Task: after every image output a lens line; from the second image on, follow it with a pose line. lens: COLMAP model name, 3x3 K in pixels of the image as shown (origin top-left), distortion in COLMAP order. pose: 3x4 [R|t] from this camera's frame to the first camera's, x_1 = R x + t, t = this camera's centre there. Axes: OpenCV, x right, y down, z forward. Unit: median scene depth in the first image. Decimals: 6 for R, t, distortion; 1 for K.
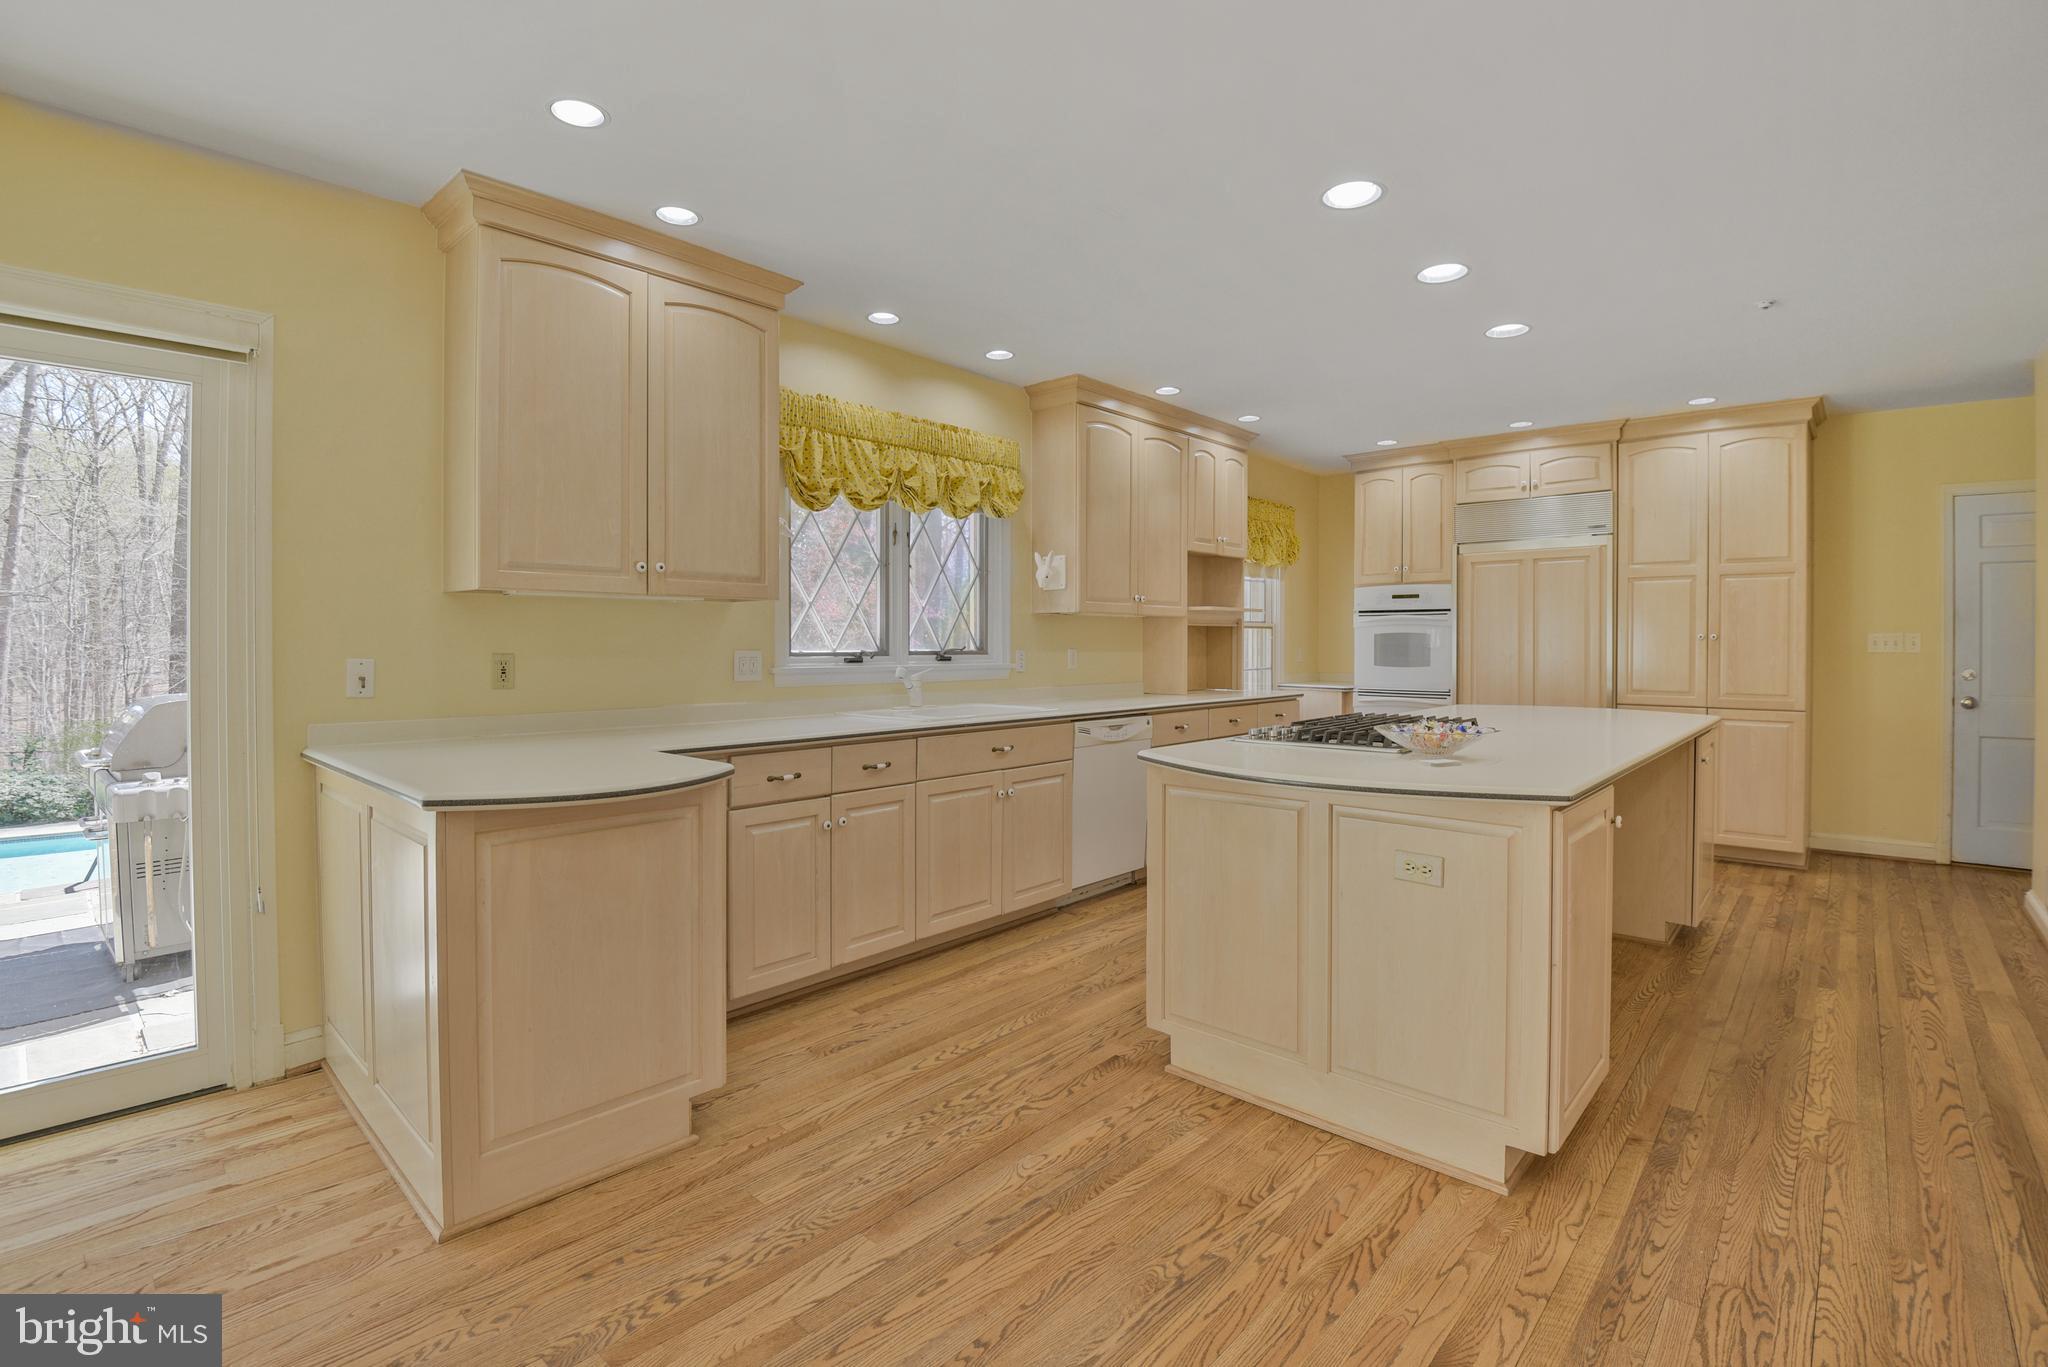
lens RADIAL K [[931.0, 0, 1048.7], [0, 931.0, 646.7], [0, 0, 1]] dist [-0.001550, 0.000281]
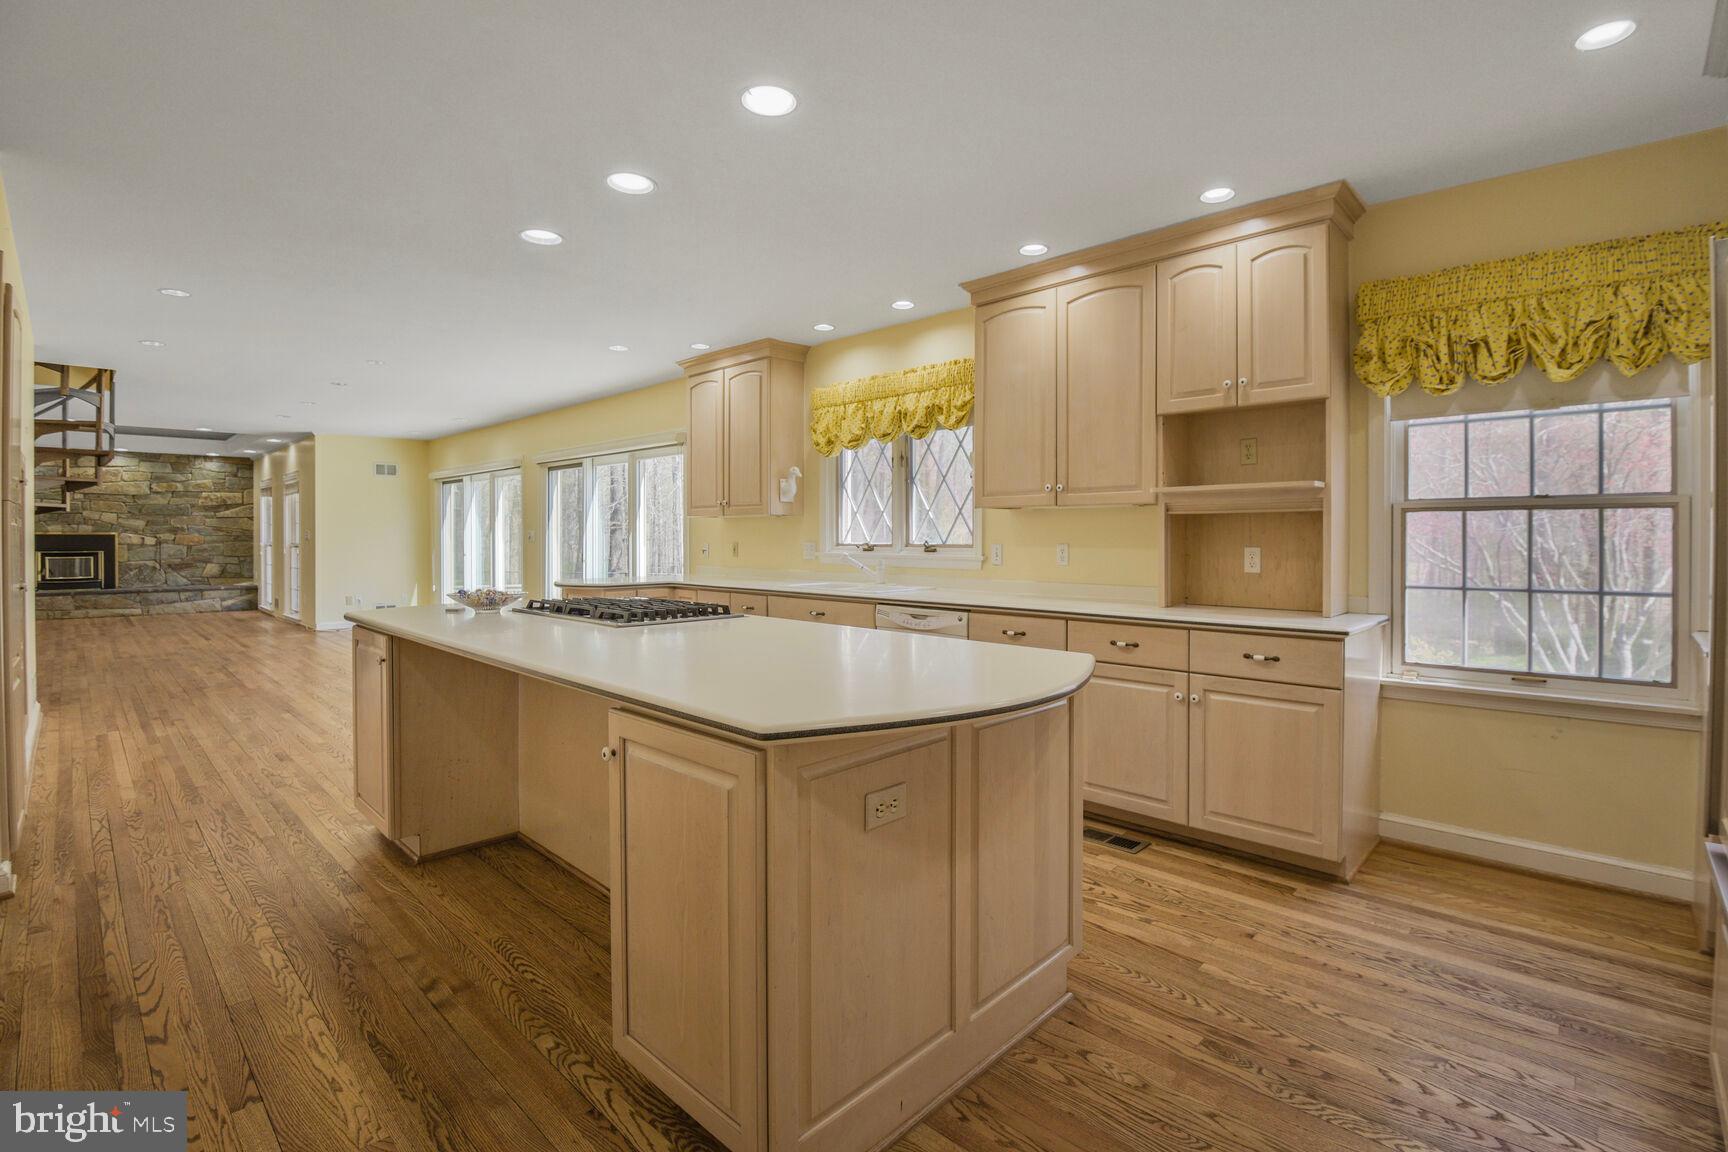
lens RADIAL K [[785.5, 0, 884.8], [0, 785.5, 544.9], [0, 0, 1]] dist [-0.001550, 0.000281]
pose [[-0.039985, 0.005250, -0.999186, 1.382924], [-0.004123, 0.999977, 0.005419, -0.001142], [0.999192, 0.004337, -0.039962, 1.412333]]
